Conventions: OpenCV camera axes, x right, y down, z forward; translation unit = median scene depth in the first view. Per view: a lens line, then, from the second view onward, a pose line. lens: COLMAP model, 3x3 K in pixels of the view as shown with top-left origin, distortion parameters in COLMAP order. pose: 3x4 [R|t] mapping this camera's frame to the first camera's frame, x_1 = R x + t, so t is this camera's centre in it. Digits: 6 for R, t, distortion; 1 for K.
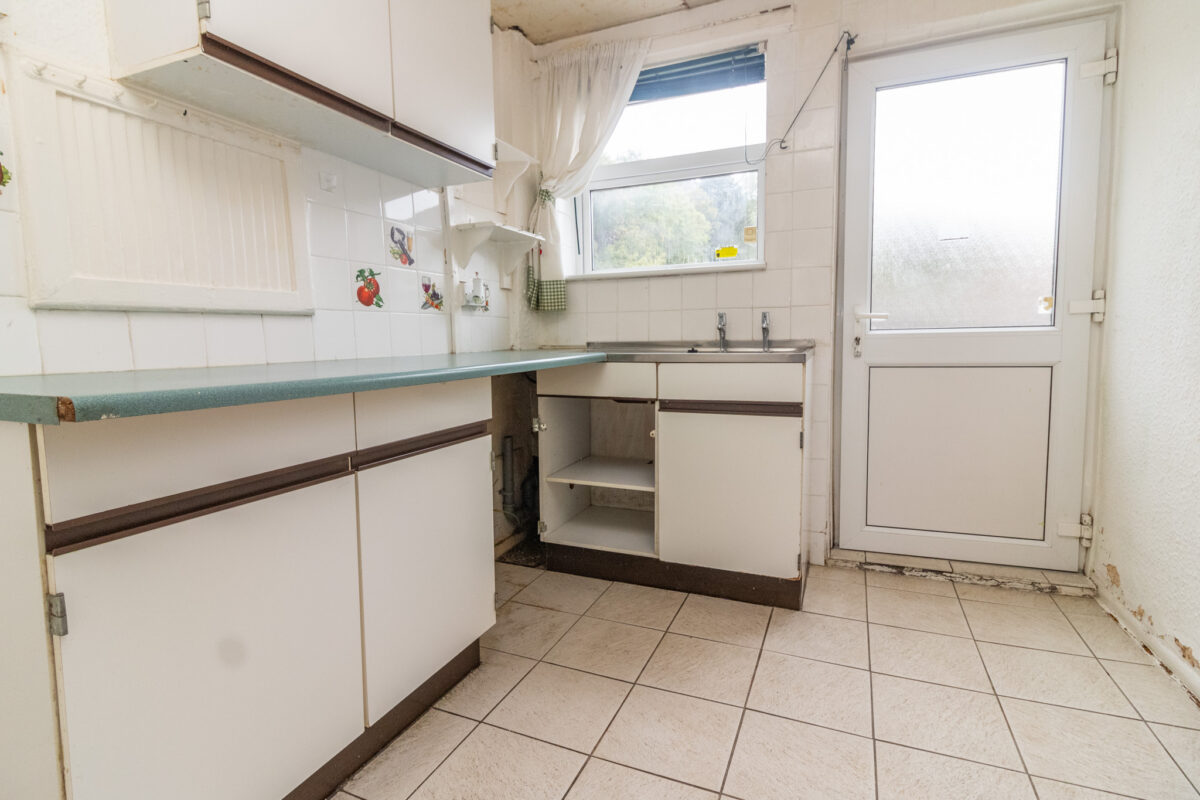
lens RADIAL K [[603.8, 0, 588.5], [0, 603.8, 394.8], [0, 0, 1]] dist [0.001138, 0.000376]
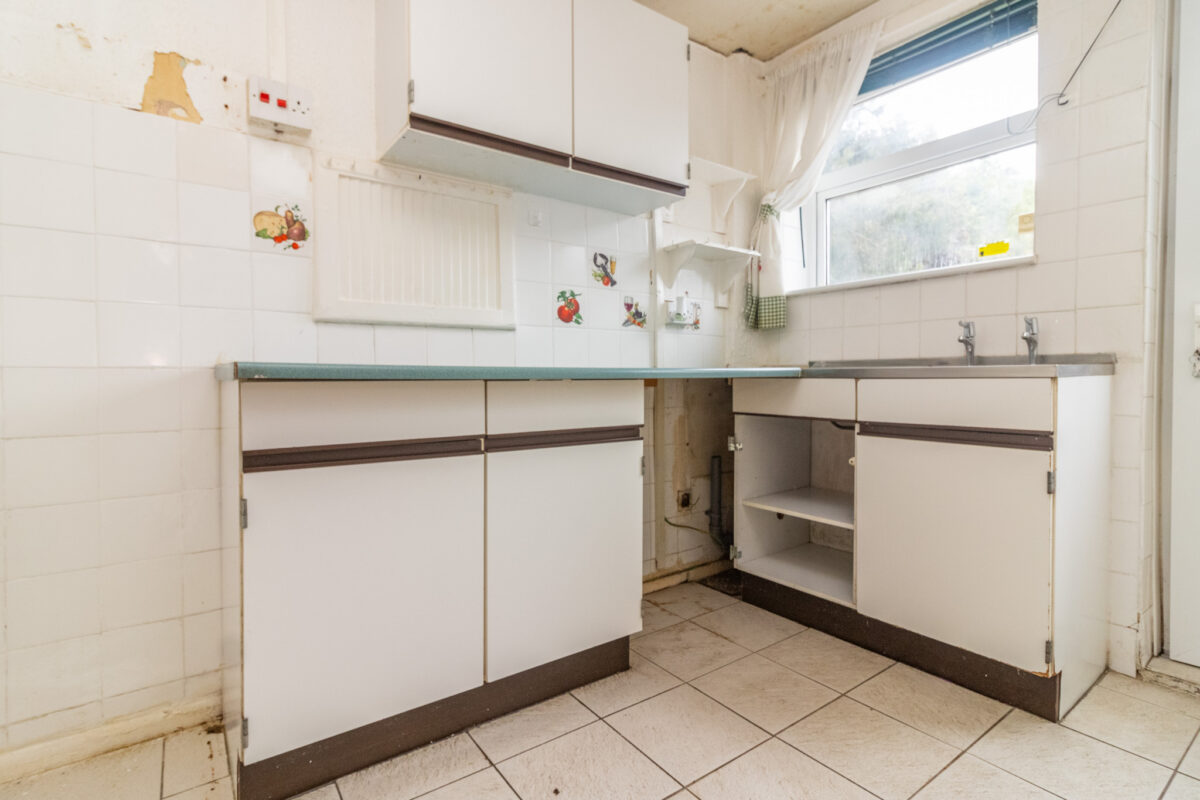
lens RADIAL K [[587.1, 0, 558.5], [0, 587.1, 392.0], [0, 0, 1]] dist [0.000379, -0.000149]
pose [[0.848852, 0.030154, -0.527769, 0.190004], [-0.063430, 0.996969, -0.045057, 0.030479], [0.524811, 0.071723, 0.848192, 0.060697]]
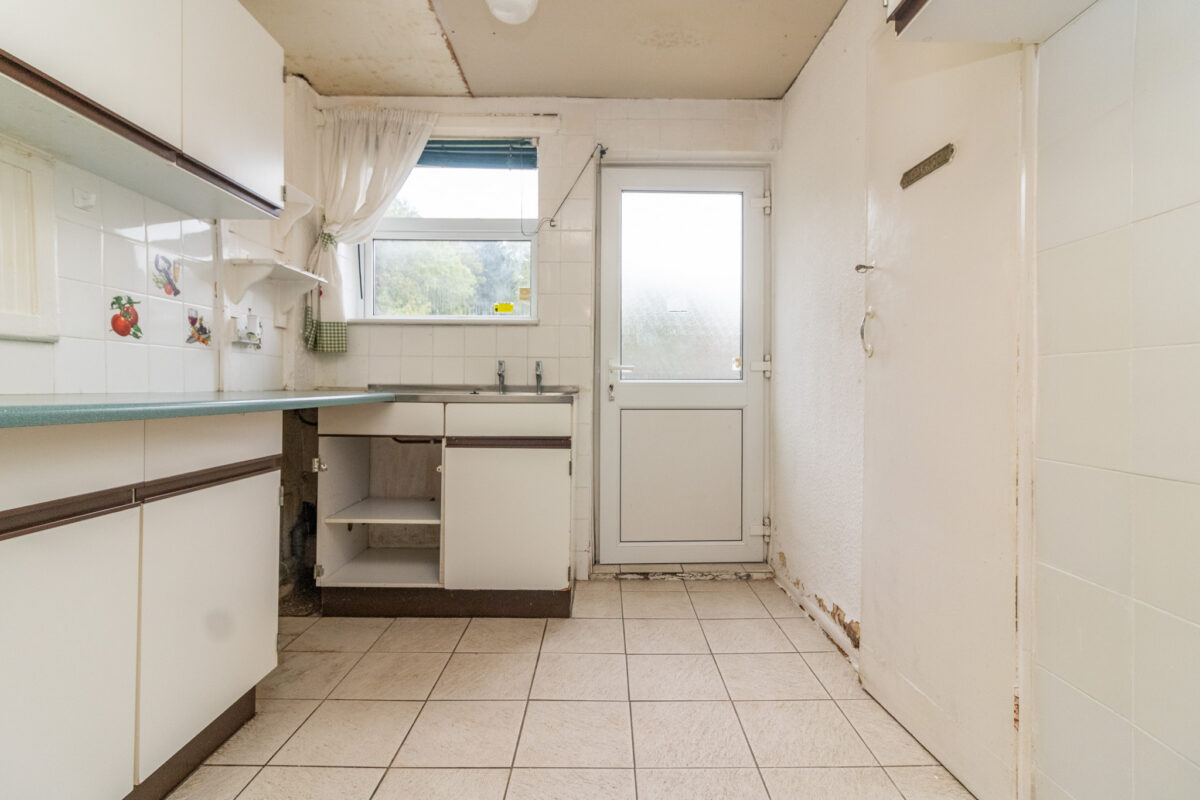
lens RADIAL K [[600.5, 0, 603.2], [0, 600.5, 394.7], [0, 0, 1]] dist [0.000152, -0.001534]
pose [[0.917686, 0.019291, 0.396838, -0.052689], [0.014342, 0.996561, -0.081610, 0.024098], [-0.397048, 0.080584, 0.914253, -0.104969]]
